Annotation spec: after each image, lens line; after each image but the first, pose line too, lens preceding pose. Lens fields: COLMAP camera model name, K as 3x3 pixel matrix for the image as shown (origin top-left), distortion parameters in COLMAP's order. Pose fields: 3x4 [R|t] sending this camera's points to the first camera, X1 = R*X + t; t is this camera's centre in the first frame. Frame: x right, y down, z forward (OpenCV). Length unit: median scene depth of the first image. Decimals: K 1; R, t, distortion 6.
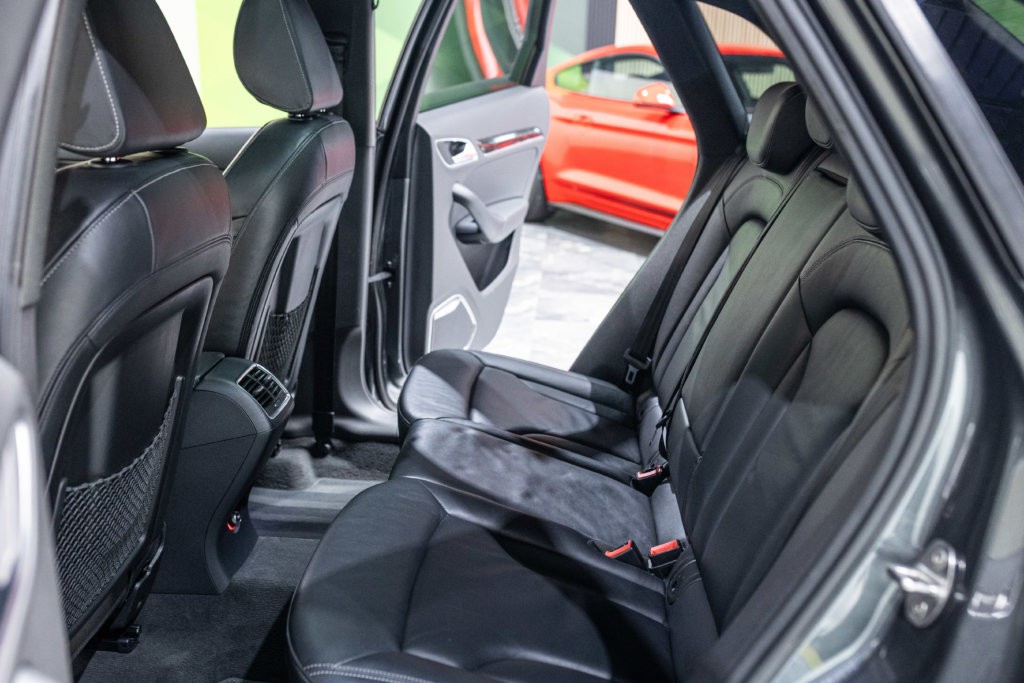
lens RADIAL K [[984.4, 0, 516.6], [0, 984.4, 343.3], [0, 0, 1]] dist [0.000315, 0.004843]
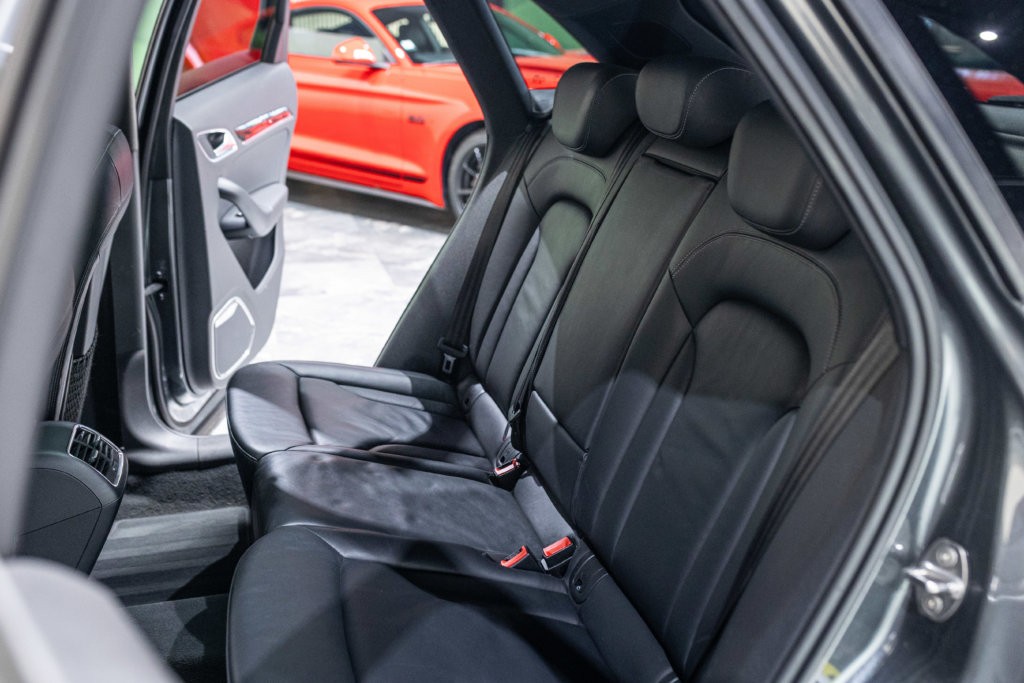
lens RADIAL K [[986.3, 0, 514.5], [0, 986.3, 339.1], [0, 0, 1]] dist [0.000419, 0.008618]
pose [[0.947320, -0.128668, 0.293309, -0.111473], [0.114420, 0.991284, 0.065304, -0.051453], [-0.299155, -0.028303, 0.953785, 0.040628]]
